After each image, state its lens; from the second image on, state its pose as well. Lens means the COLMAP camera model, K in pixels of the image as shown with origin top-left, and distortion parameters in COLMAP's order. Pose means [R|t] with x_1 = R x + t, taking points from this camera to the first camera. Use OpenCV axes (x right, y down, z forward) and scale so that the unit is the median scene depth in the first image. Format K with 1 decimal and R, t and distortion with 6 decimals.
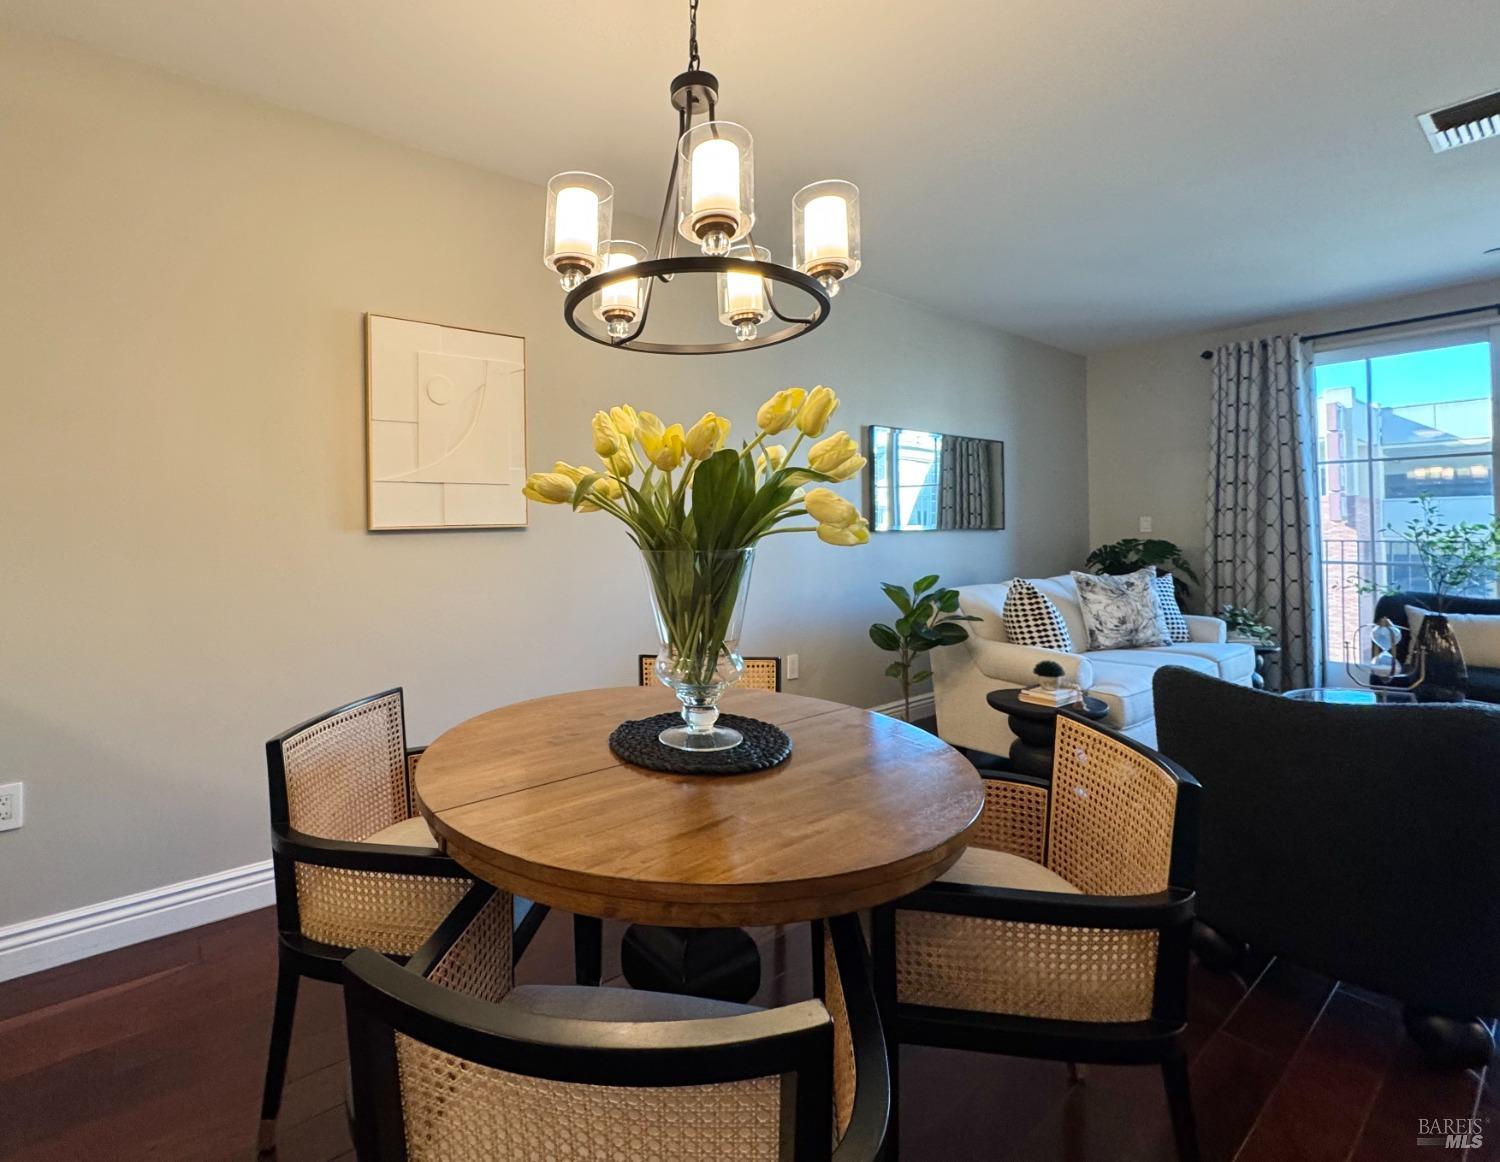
lens RADIAL K [[680.5, 0, 649.2], [0, 680.5, 515.8], [0, 0, 1]] dist [-0.000333, 0.000068]
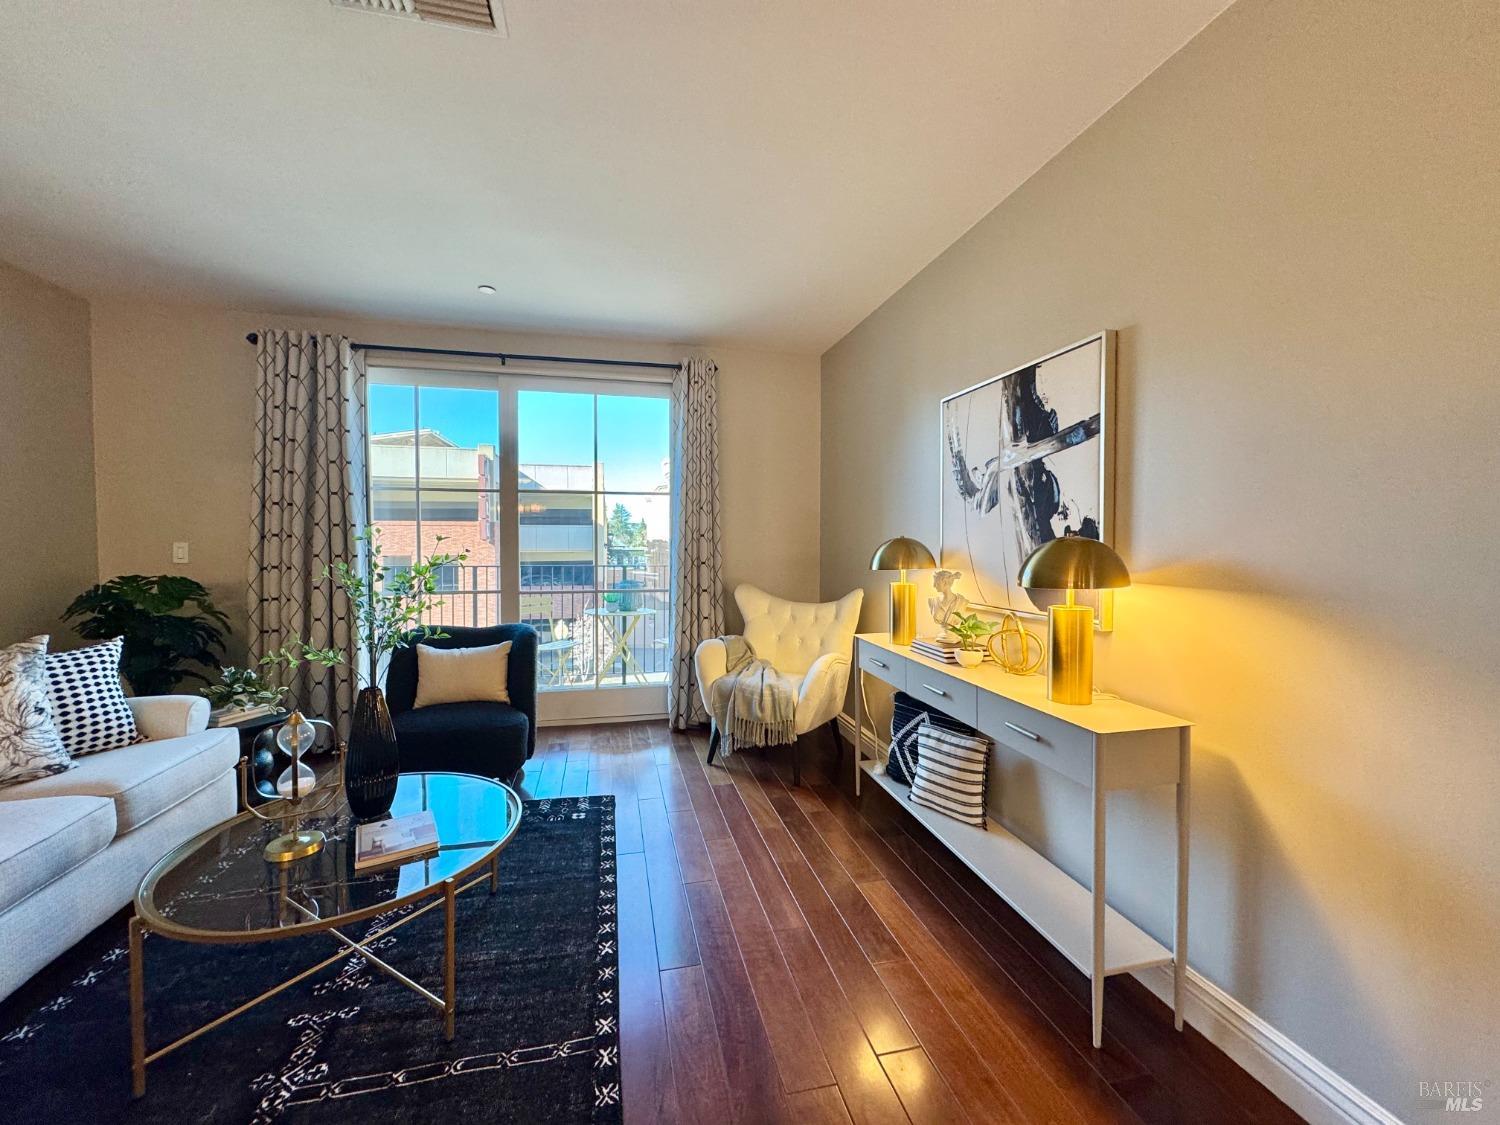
lens RADIAL K [[598.5, 0, 742.4], [0, 598.5, 560.4], [0, 0, 1]] dist [0.000211, 0.000589]
pose [[0.382148, -0.021732, 0.923846, 0.510922], [-0.024950, 0.999116, 0.033823, -0.022517], [-0.923764, -0.035976, 0.381268, 0.266852]]
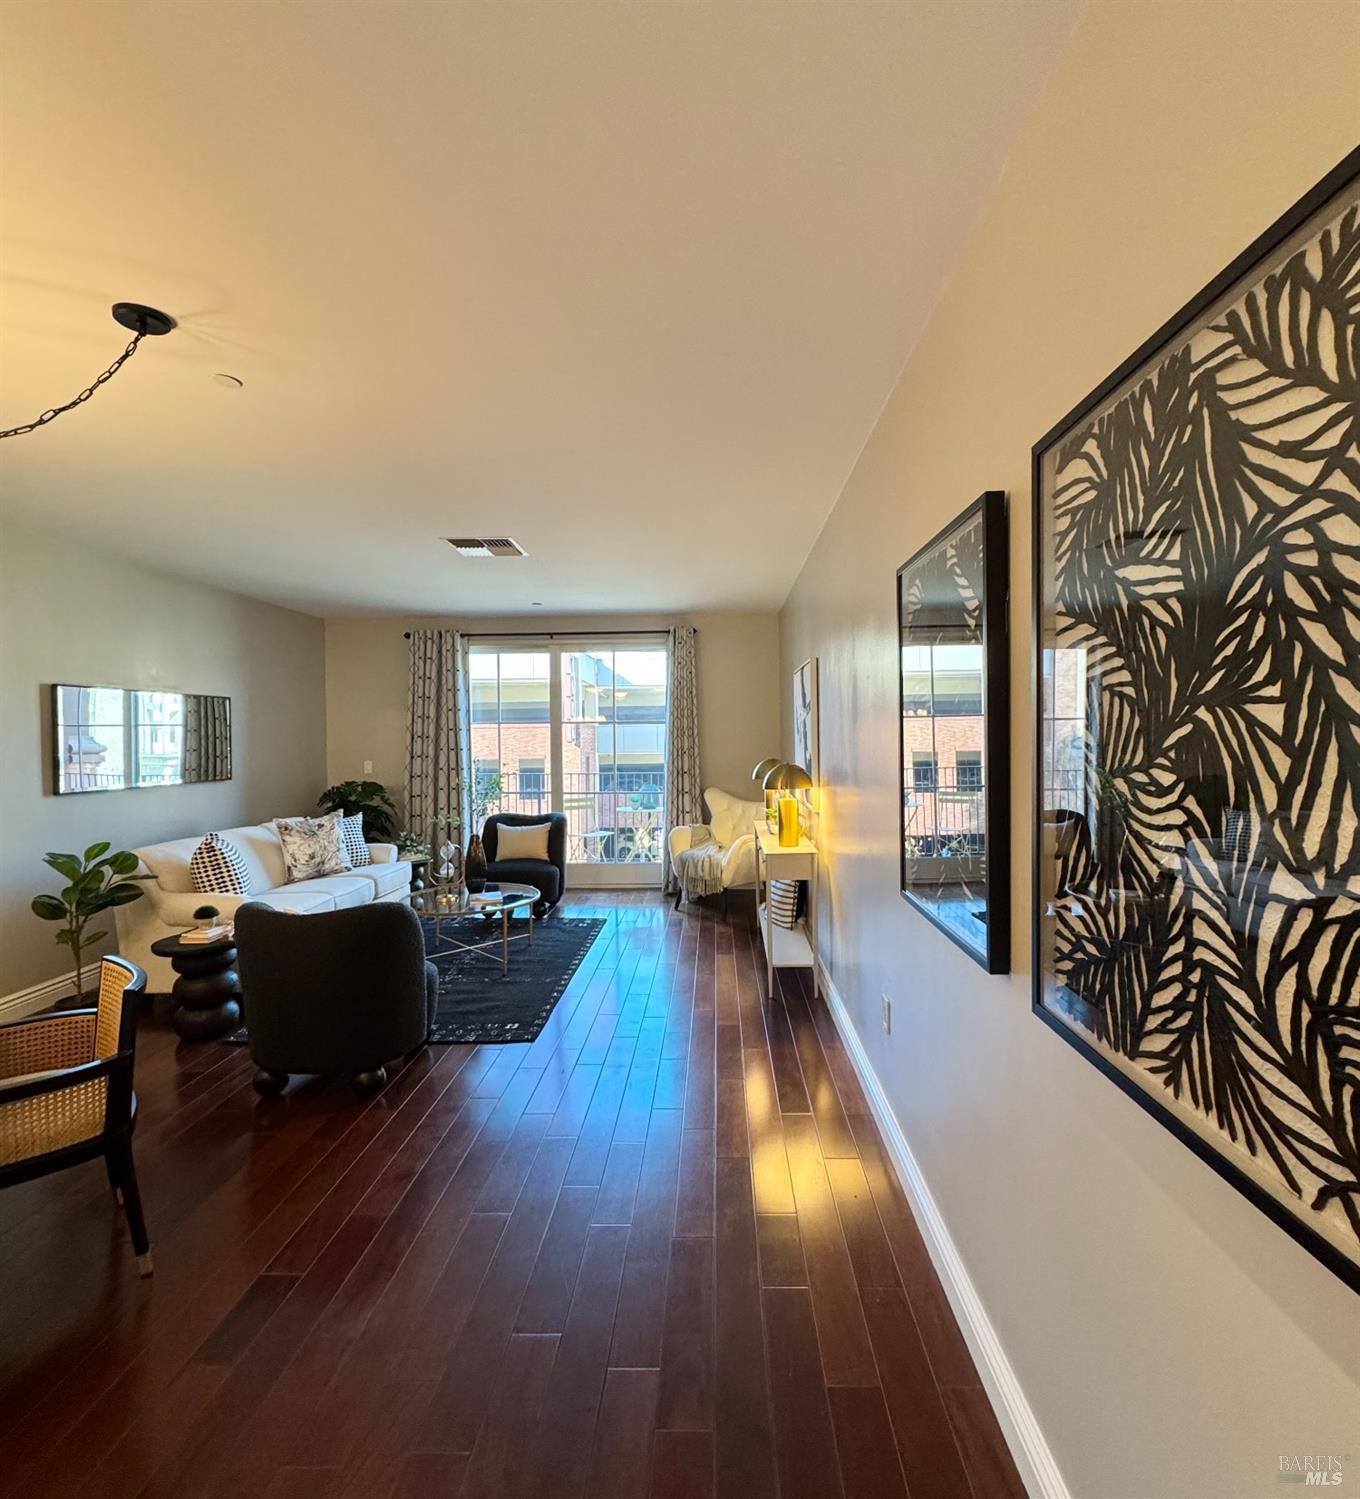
lens RADIAL K [[735.6, 0, 689.6], [0, 735.6, 748.4], [0, 0, 1]] dist [0.000383, -0.000198]
pose [[0.602887, -0.009974, 0.797764, 0.042005], [-0.011298, 0.999715, 0.021037, -0.076949], [-0.797746, -0.021696, 0.602603, -0.346198]]
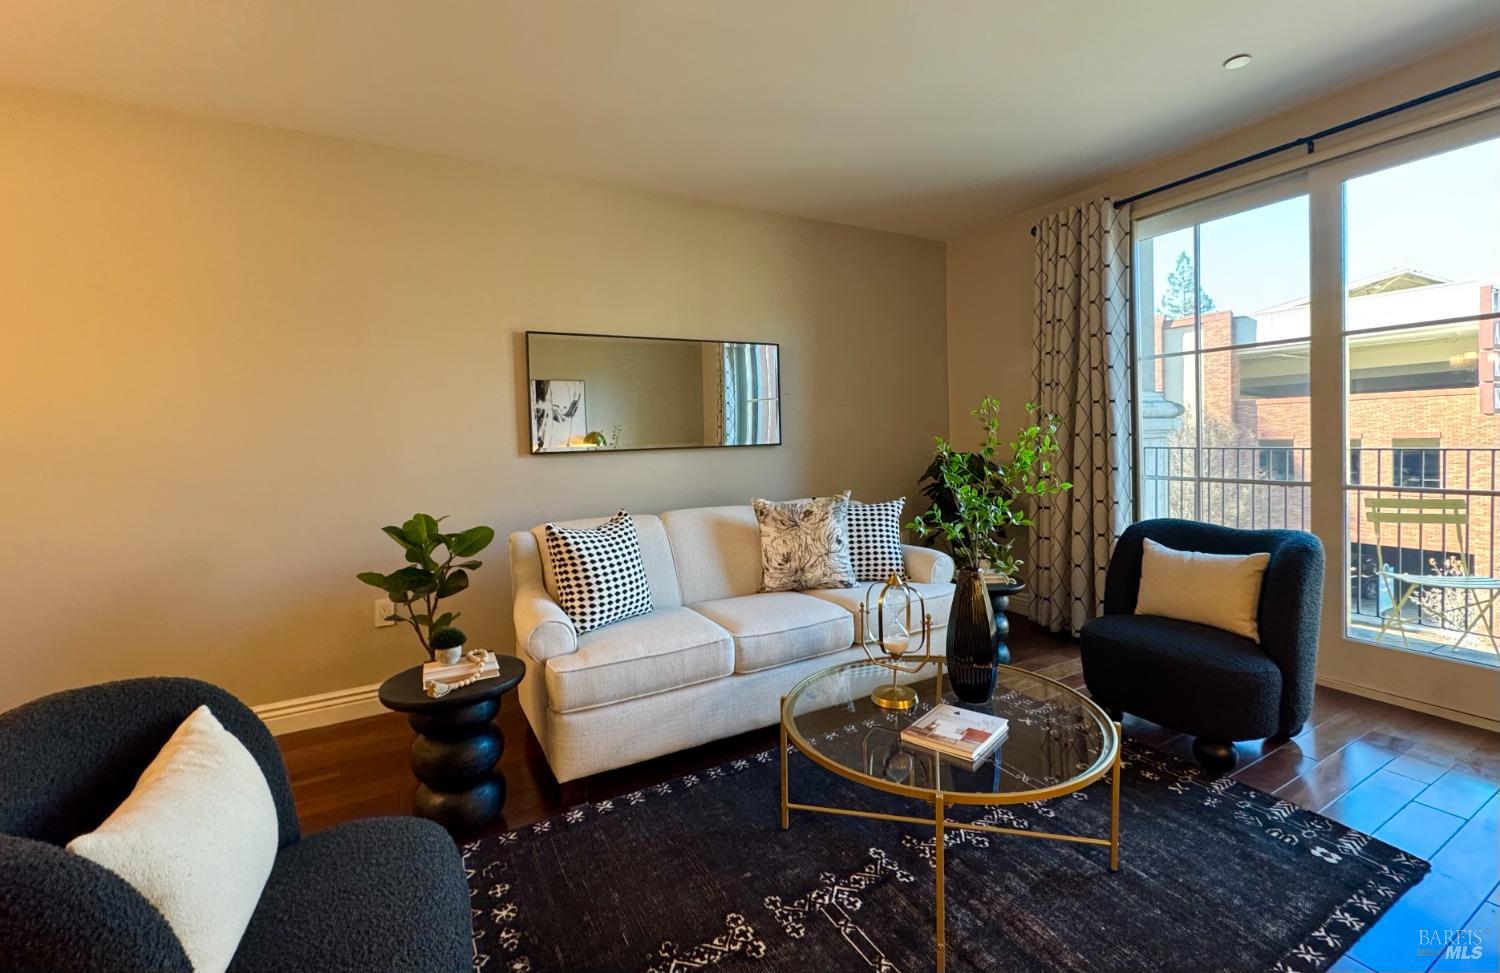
lens RADIAL K [[642.9, 0, 765.5], [0, 642.9, 454.3], [0, 0, 1]] dist [-0.002487, 0.002046]
pose [[0.994775, -0.018007, -0.100495, 0.738035], [0.022985, 0.998554, 0.048597, -0.010926], [0.099475, -0.050653, 0.993750, 0.219754]]
